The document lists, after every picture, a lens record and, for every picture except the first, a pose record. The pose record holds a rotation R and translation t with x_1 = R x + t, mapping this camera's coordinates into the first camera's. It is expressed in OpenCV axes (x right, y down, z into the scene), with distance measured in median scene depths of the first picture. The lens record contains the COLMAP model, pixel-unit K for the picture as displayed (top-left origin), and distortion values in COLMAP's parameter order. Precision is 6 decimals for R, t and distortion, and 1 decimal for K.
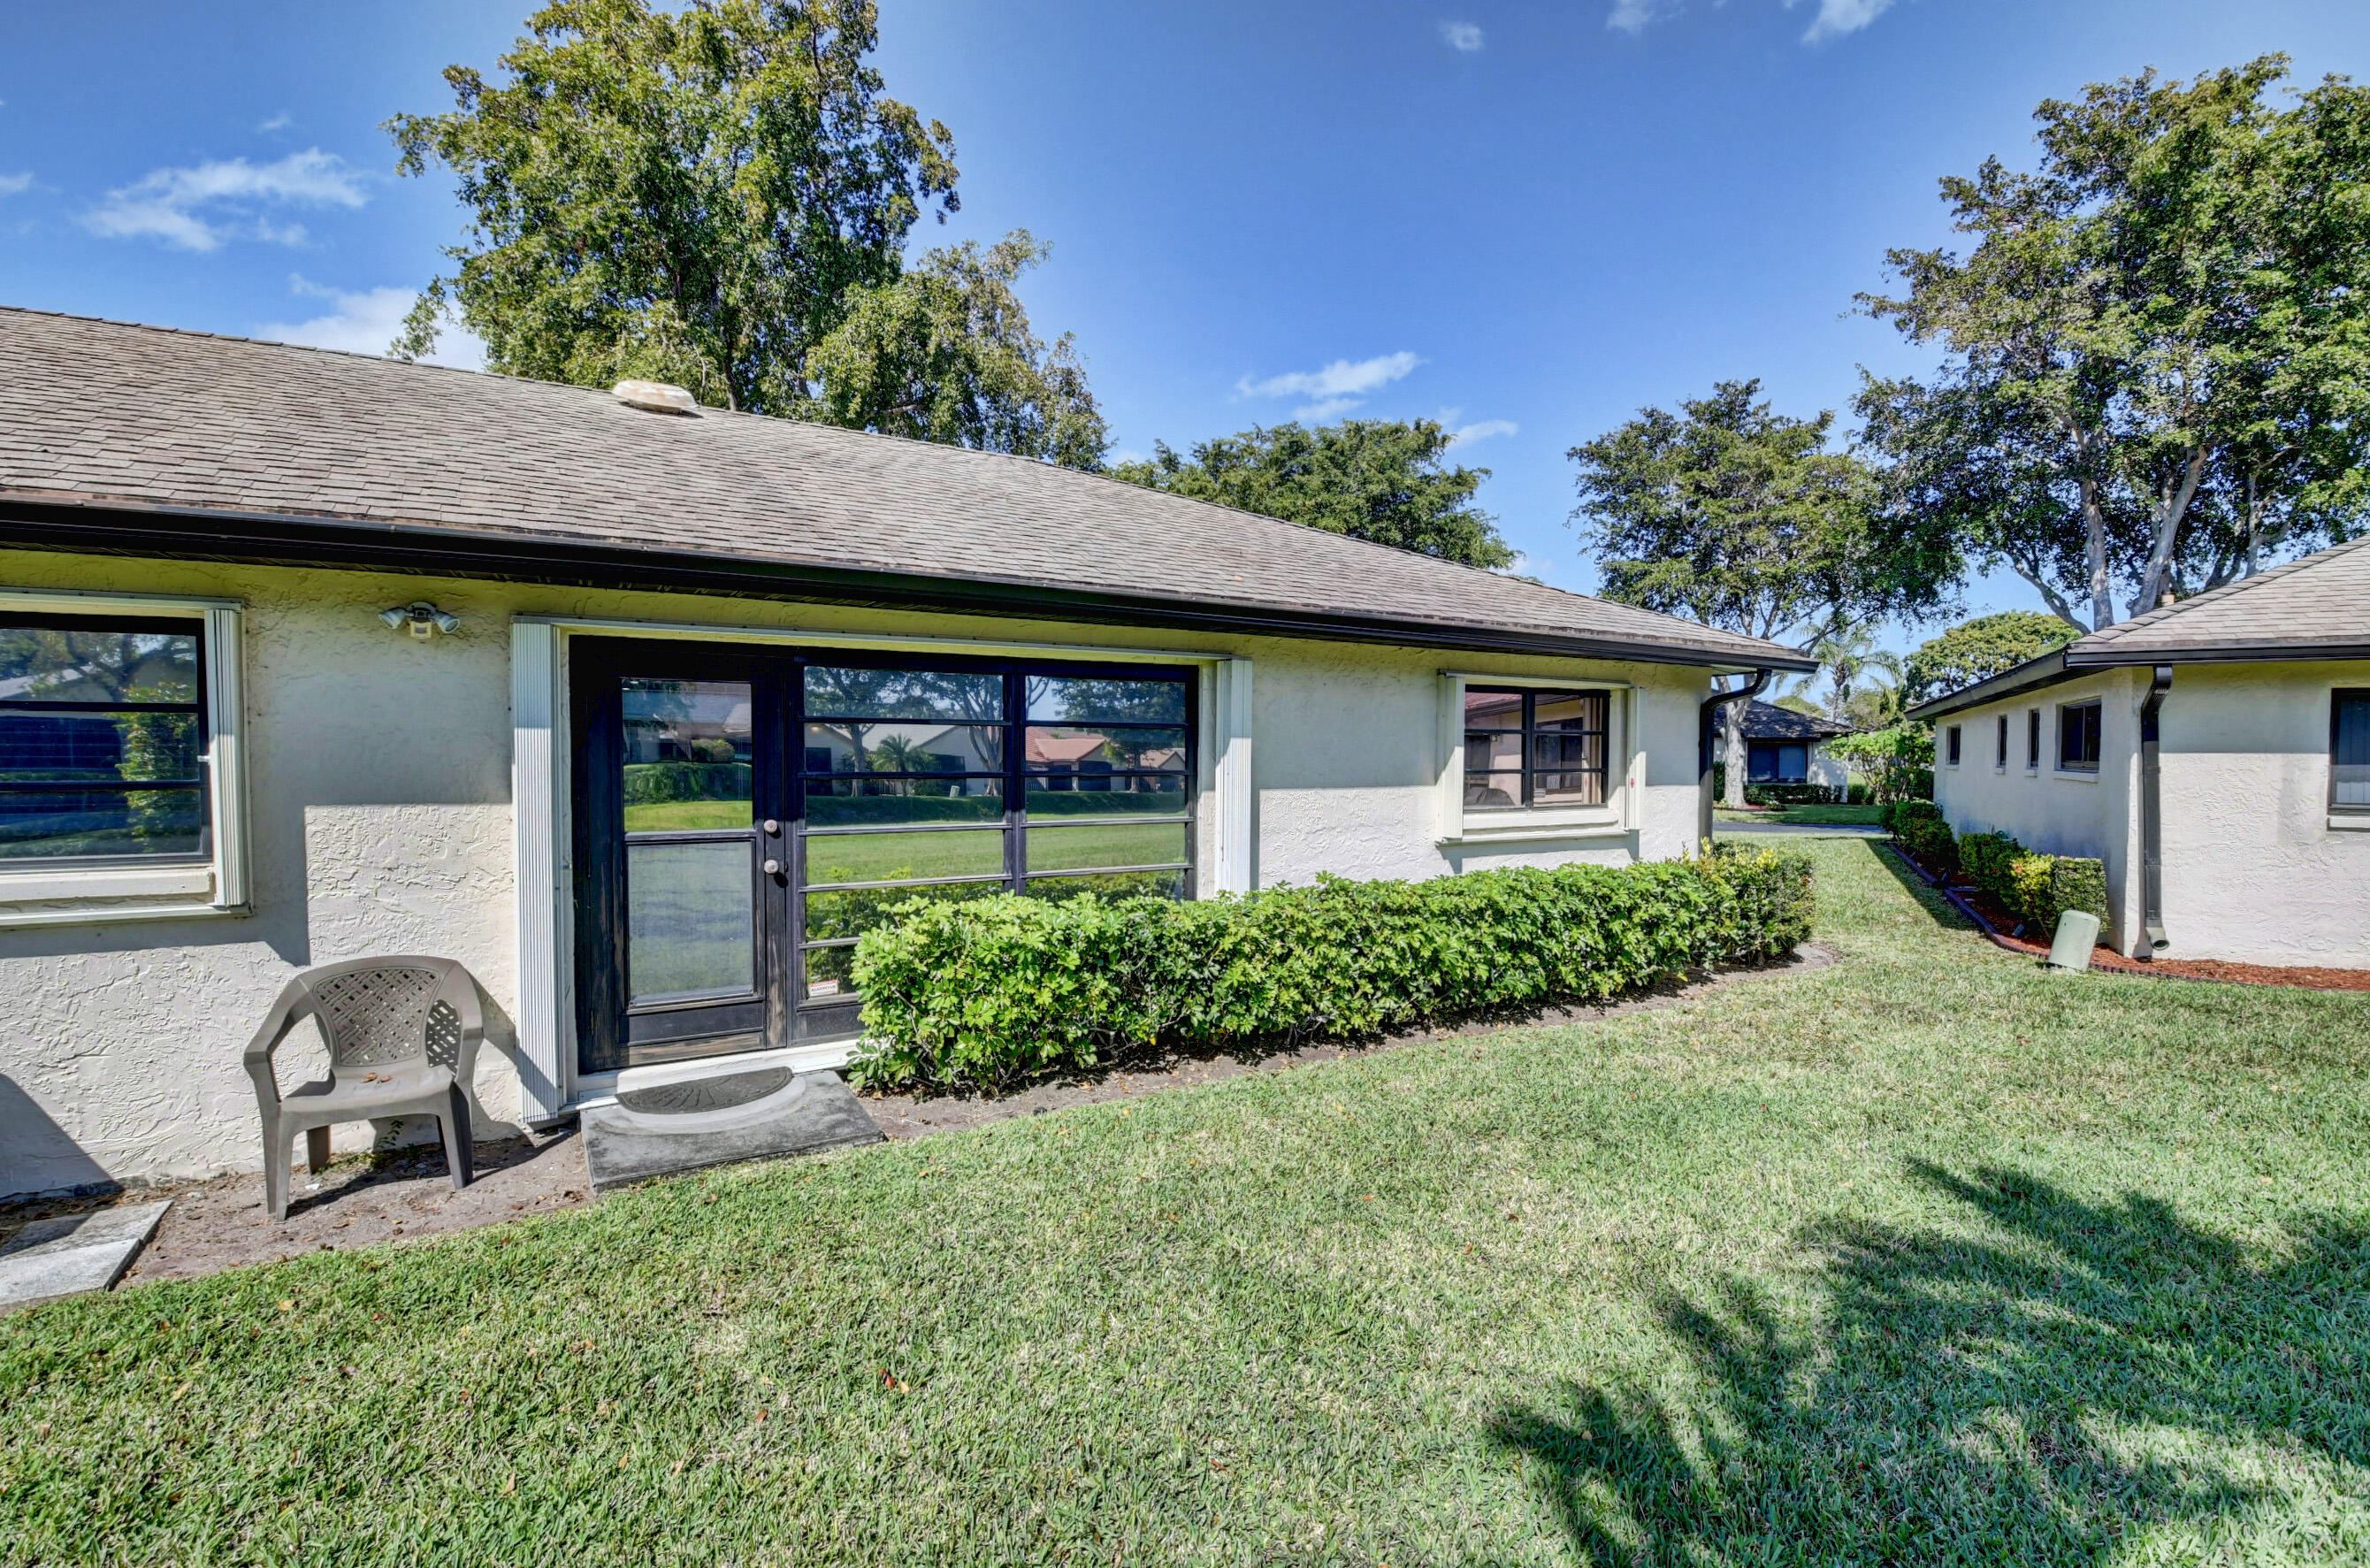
lens RADIAL K [[1054.7, 0, 1177.6], [0, 1054.7, 783.9], [0, 0, 1]] dist [0.011957, -0.028004]
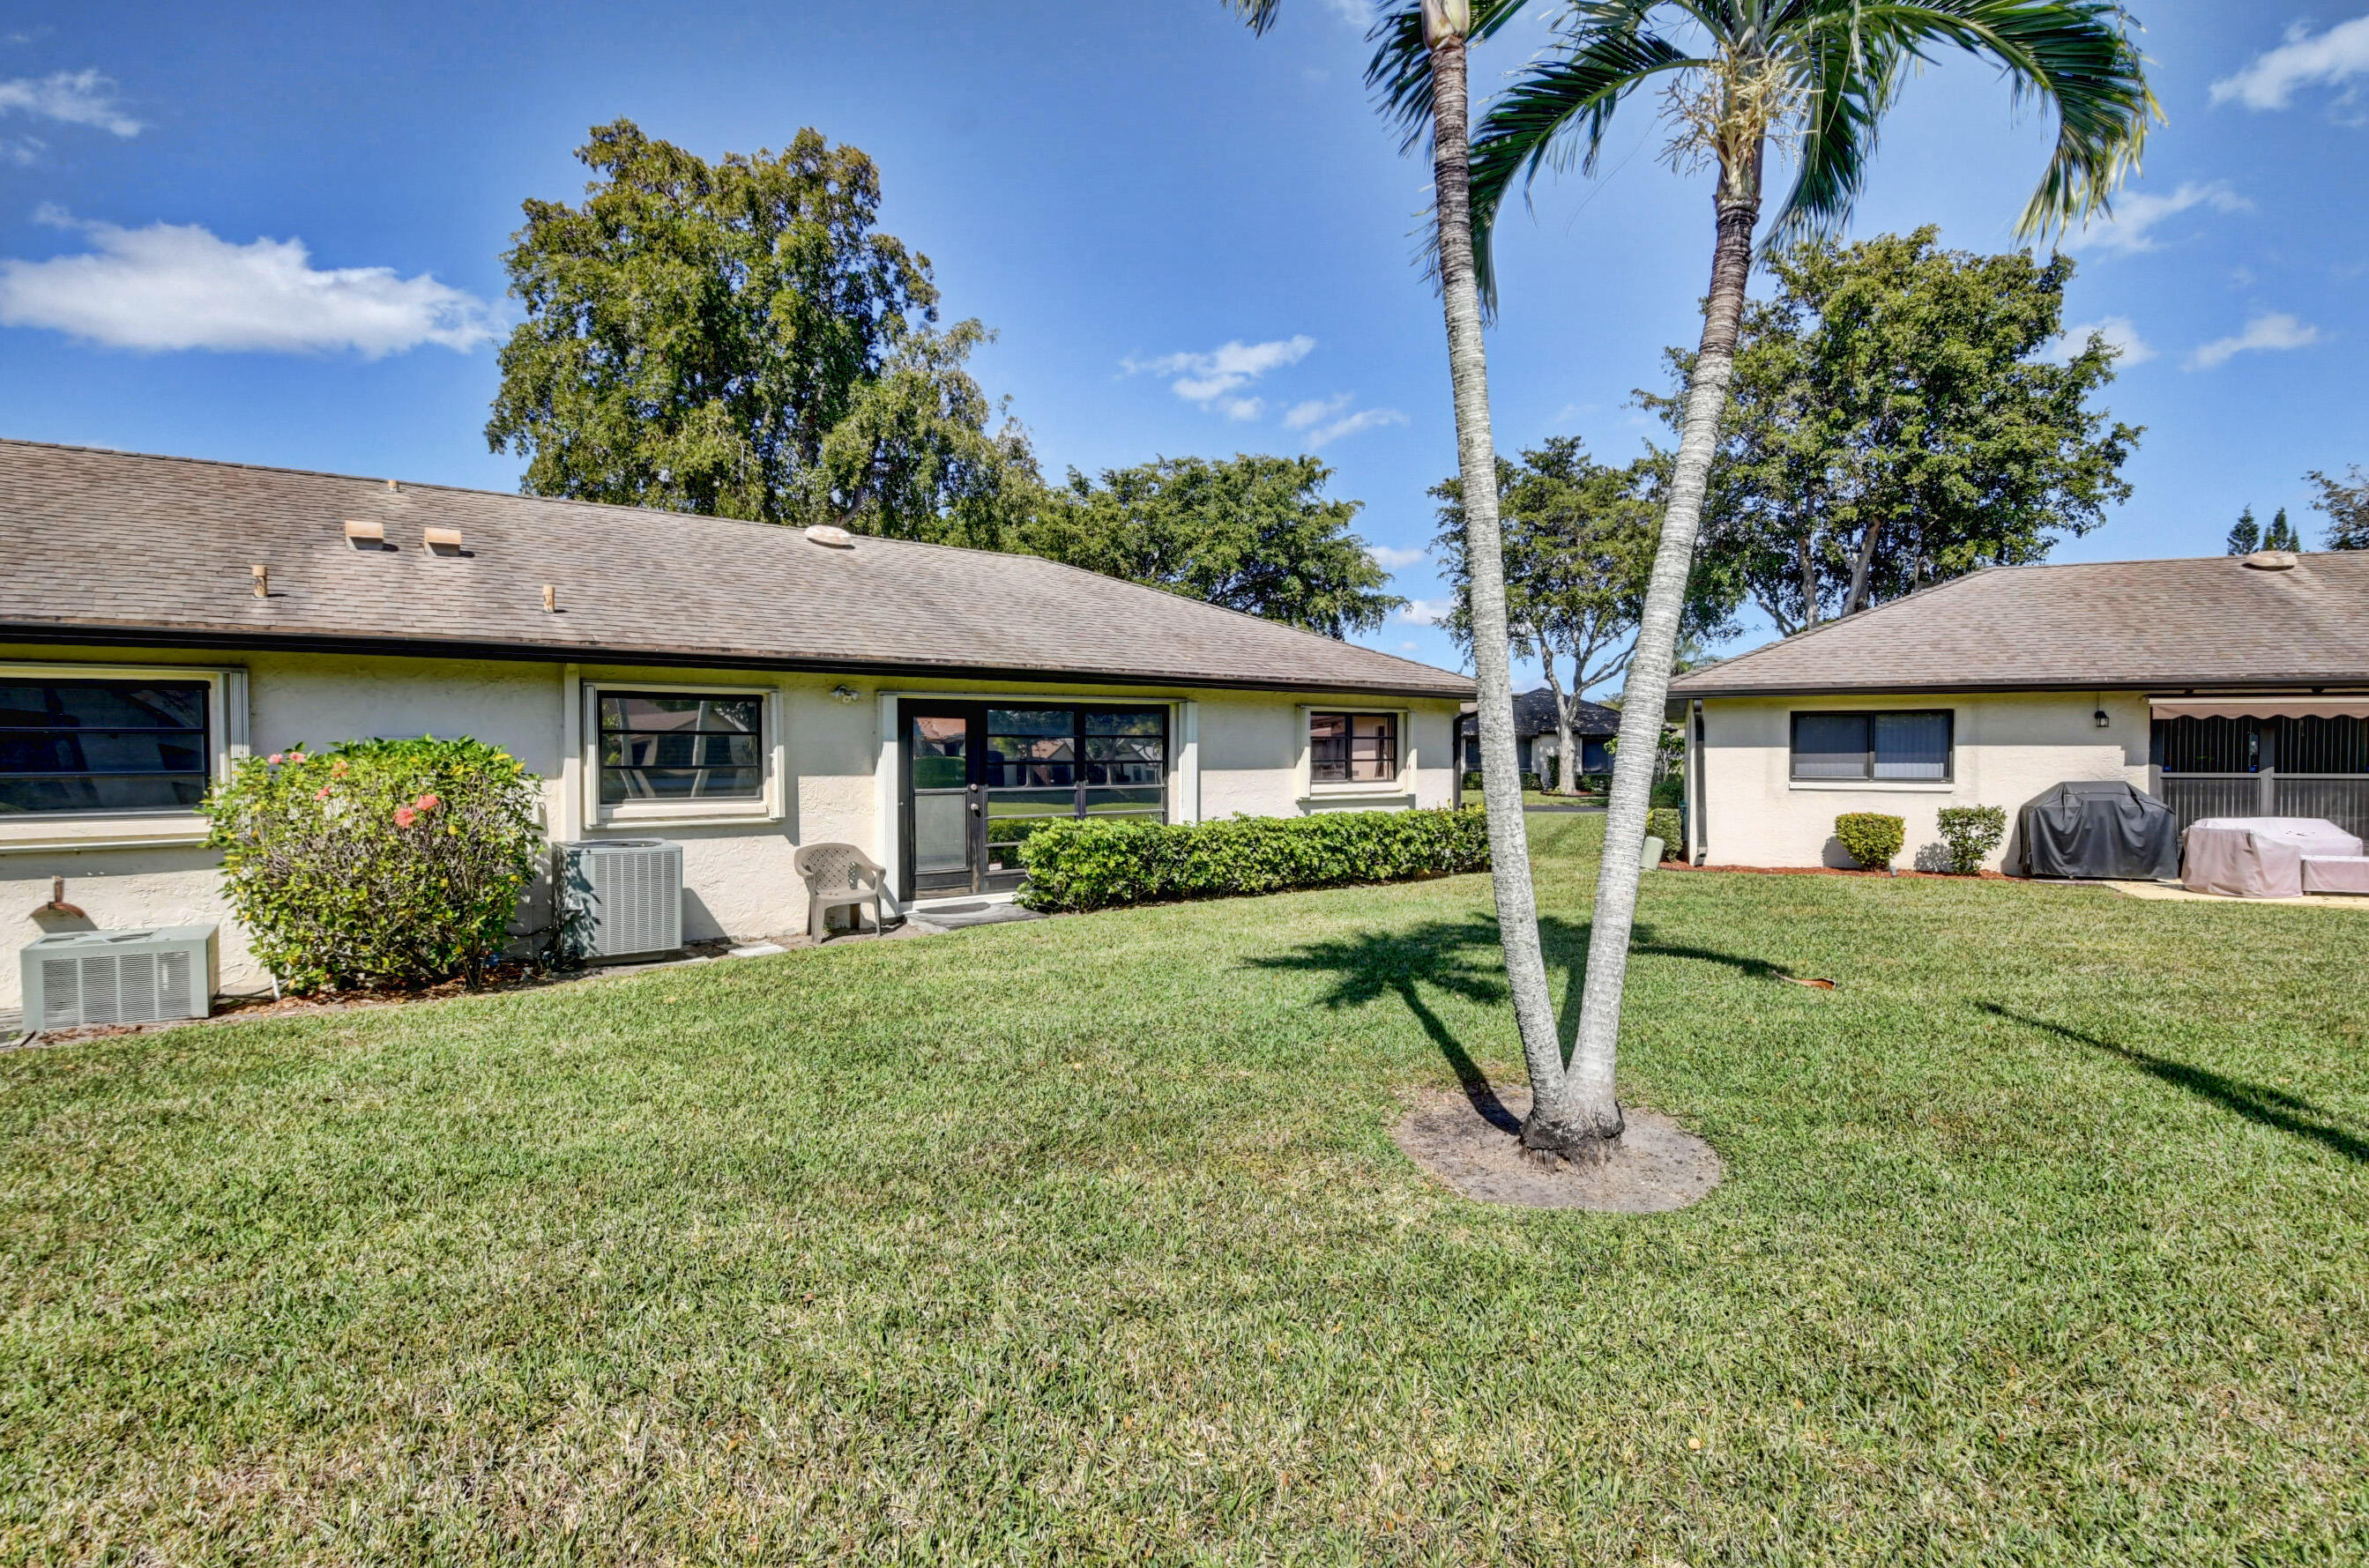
lens RADIAL K [[1088.2, 0, 1184.5], [0, 1088.2, 784.0], [0, 0, 1]] dist [0.000716, 0.000042]
pose [[0.994202, -0.008235, 0.107214, -0.149185], [0.007979, 0.999964, 0.002817, 0.022531], [-0.107233, -0.001946, 0.994232, -0.864755]]
